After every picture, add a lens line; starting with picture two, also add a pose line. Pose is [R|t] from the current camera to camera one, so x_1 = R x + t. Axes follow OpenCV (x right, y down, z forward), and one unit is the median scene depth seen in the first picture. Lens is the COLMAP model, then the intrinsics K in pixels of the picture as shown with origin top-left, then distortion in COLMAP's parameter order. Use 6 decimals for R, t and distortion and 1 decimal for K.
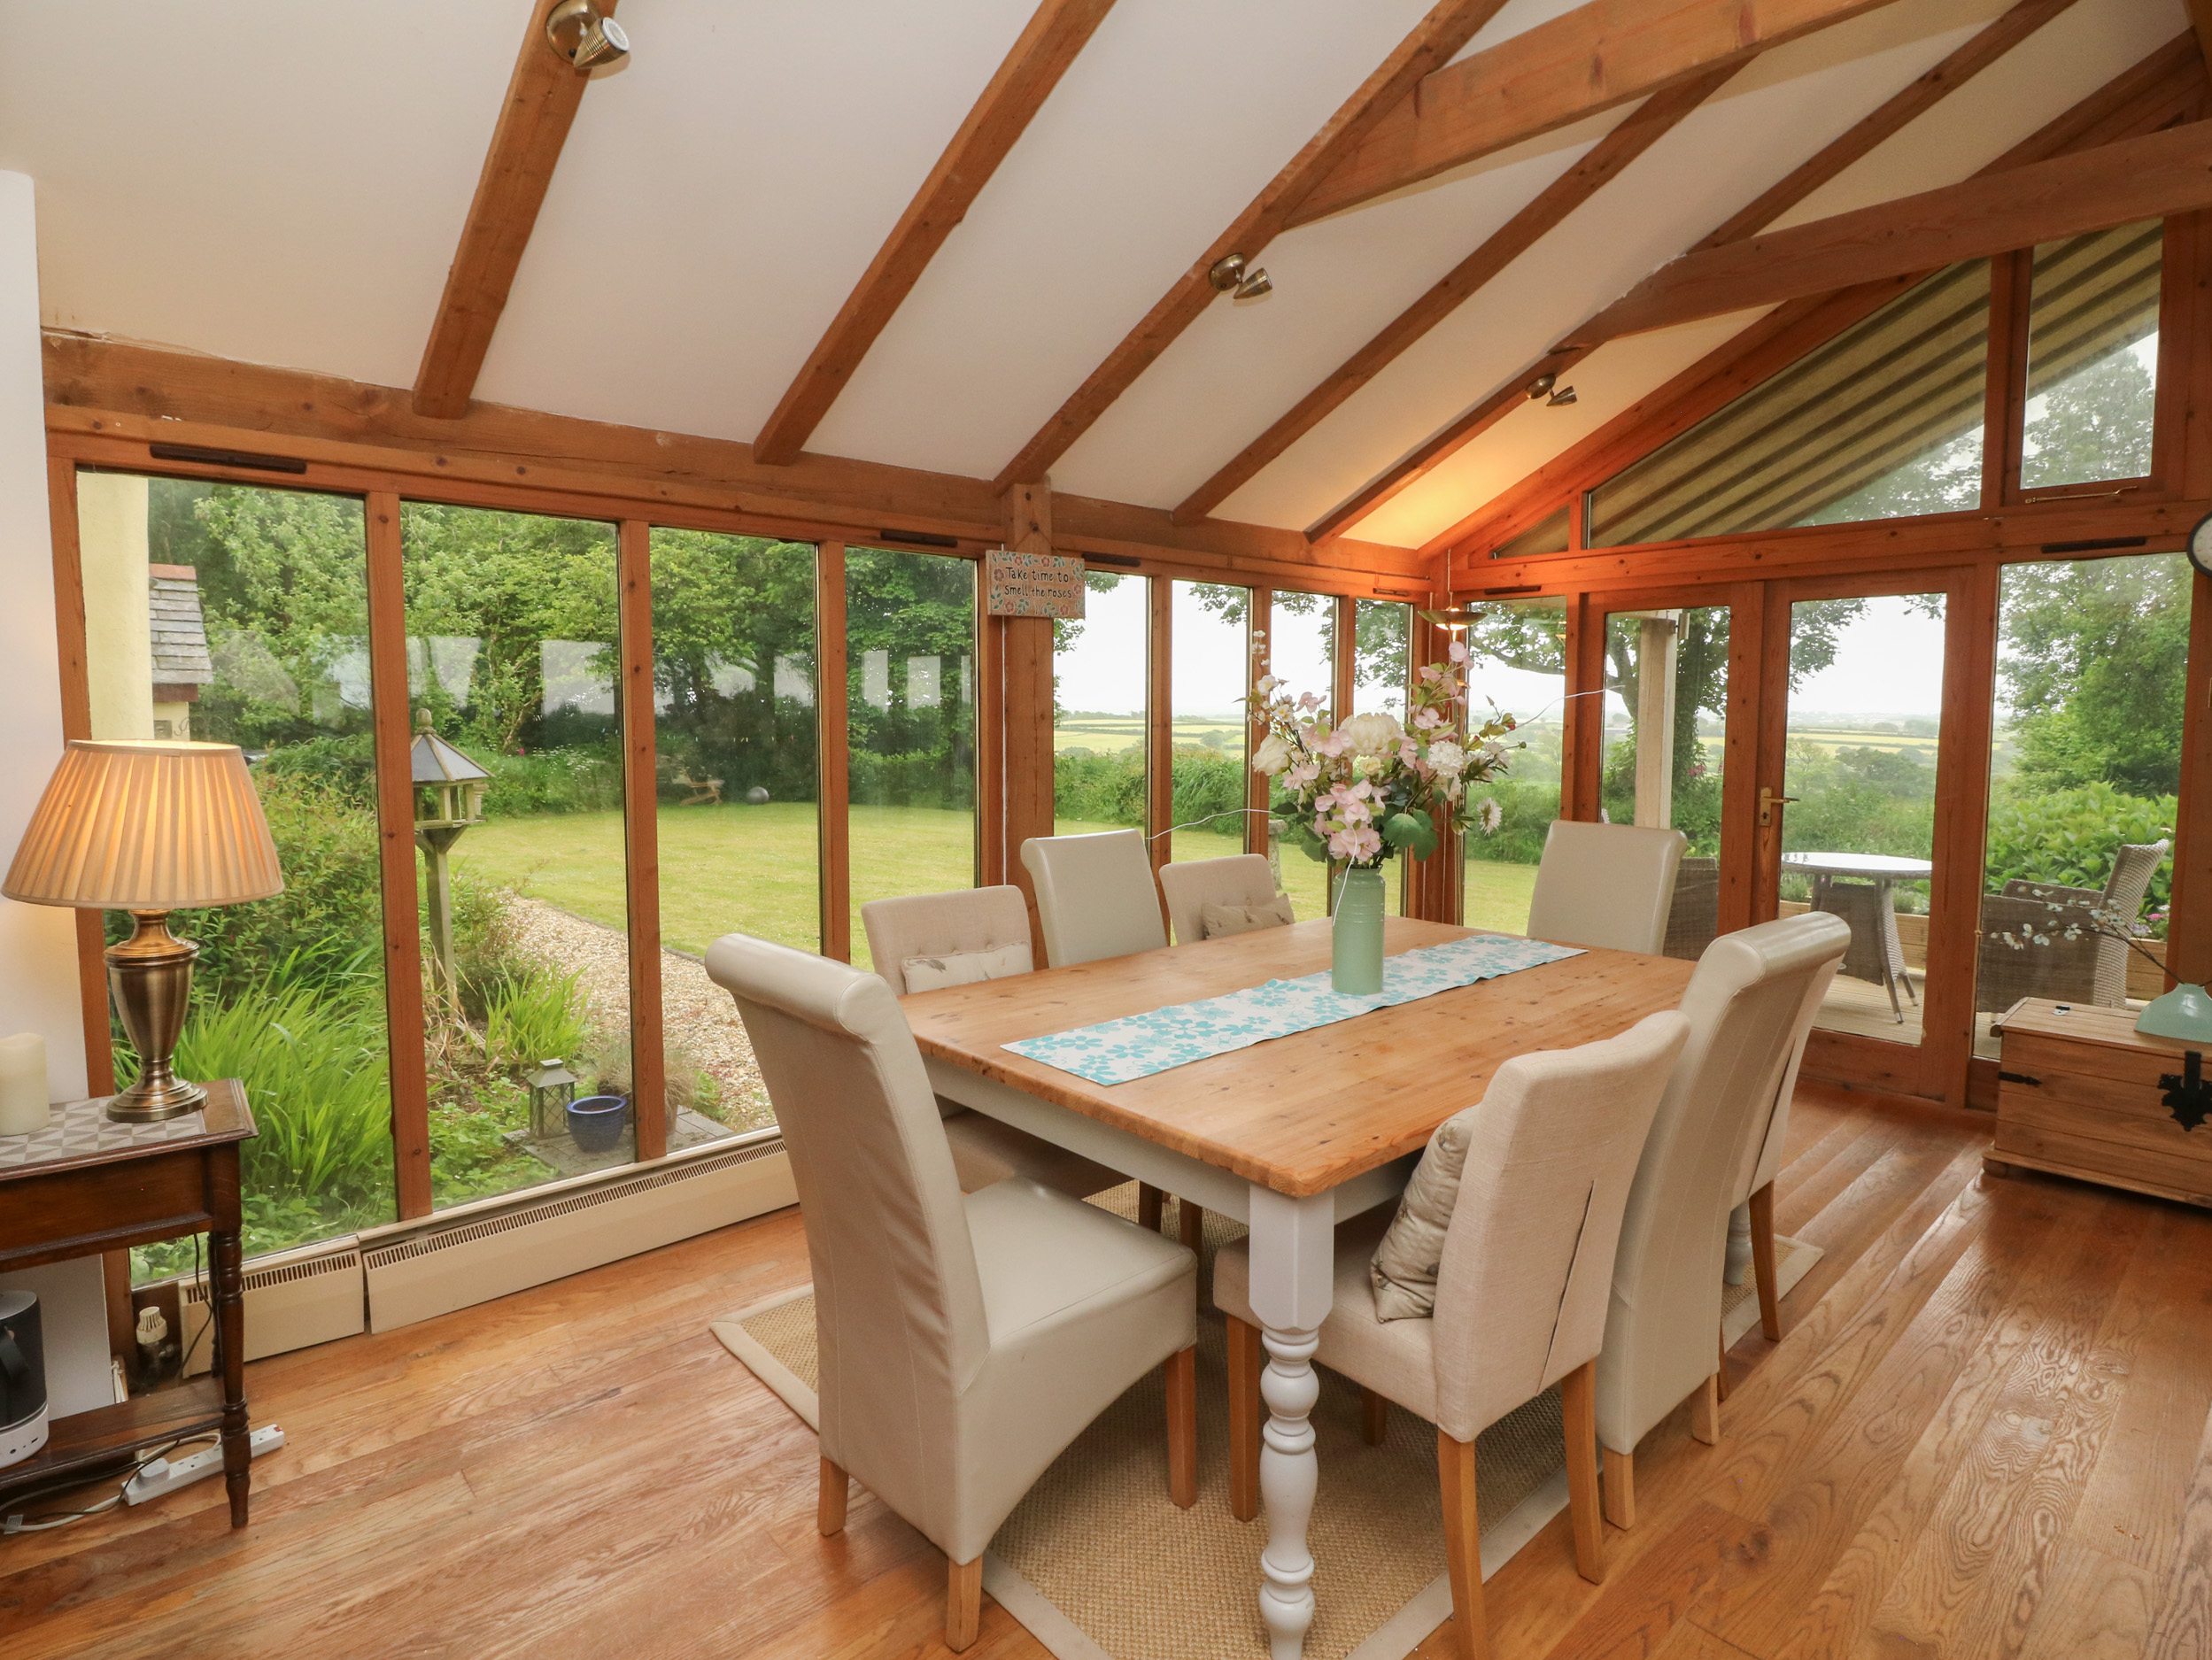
lens RADIAL K [[1165.5, 0, 1109.6], [0, 1165.5, 803.4], [0, 0, 1]] dist [0.000689, -0.012838]
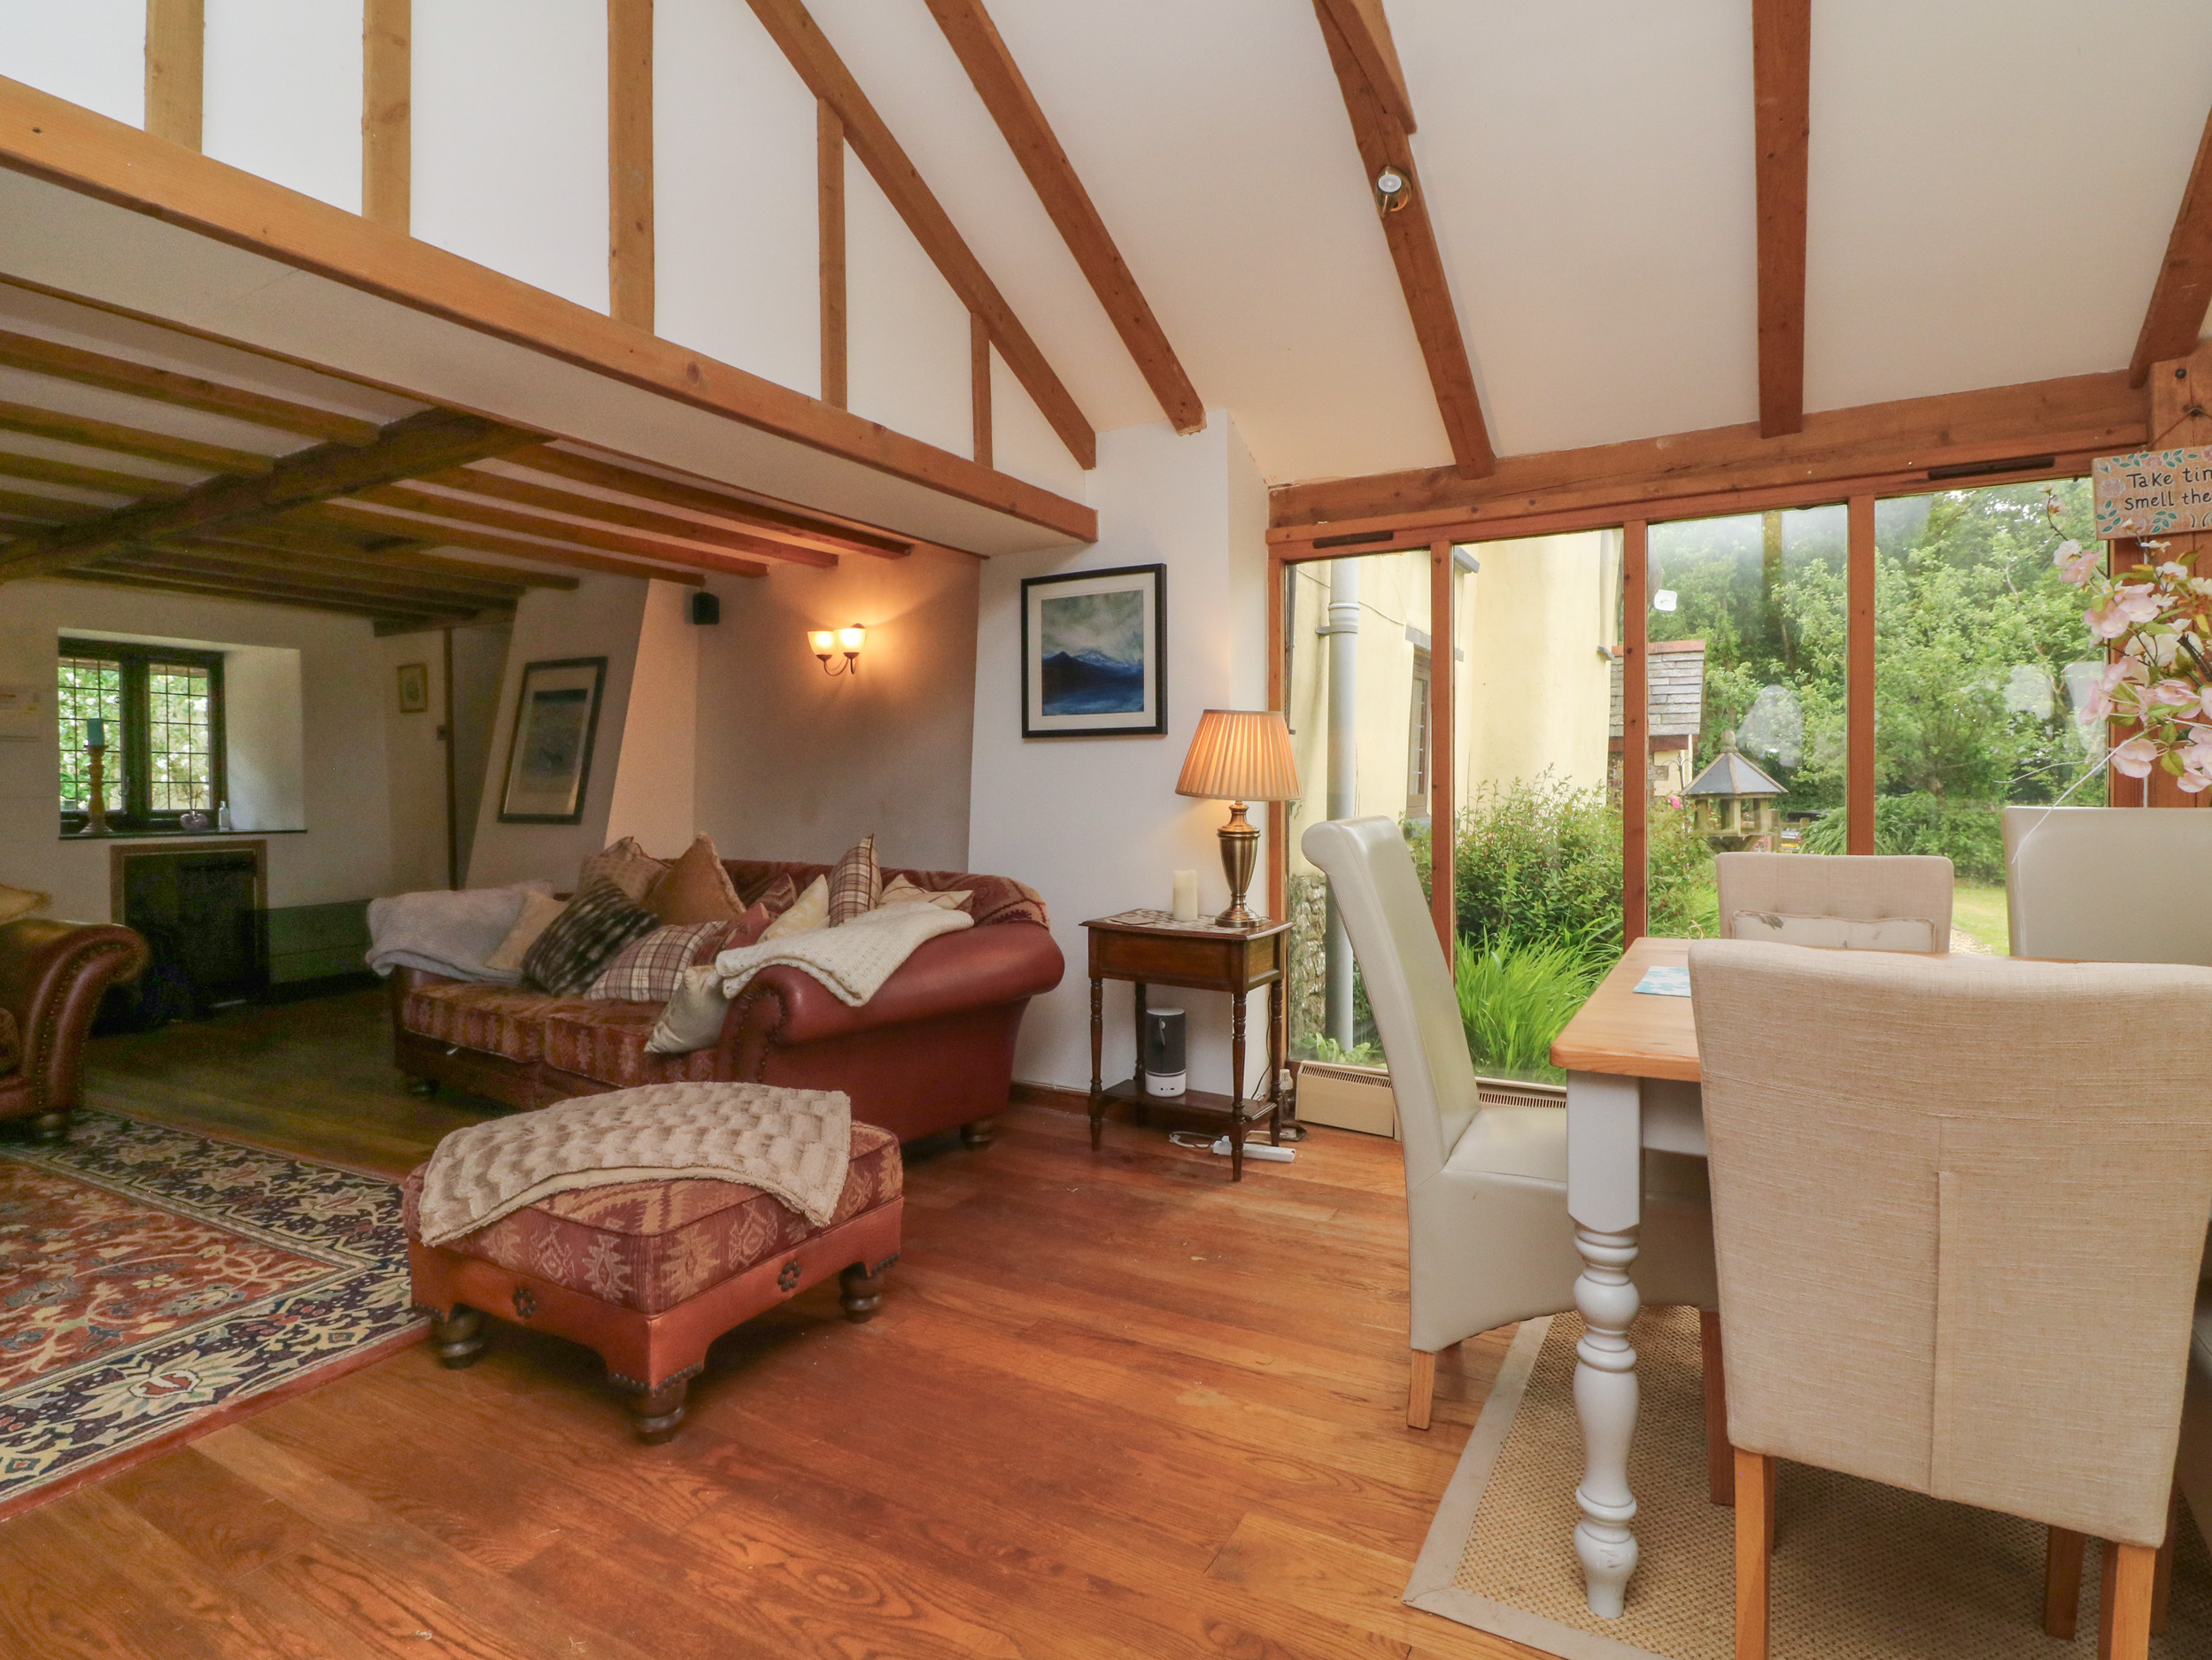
lens RADIAL K [[1165.5, 0, 1109.6], [0, 1165.5, 803.4], [0, 0, 1]] dist [0.000689, -0.012838]
pose [[0.314497, 0.005900, -0.949240, 0.485970], [-0.068766, 0.997495, -0.016583, 0.082142], [0.946764, 0.070491, 0.314115, 0.165862]]
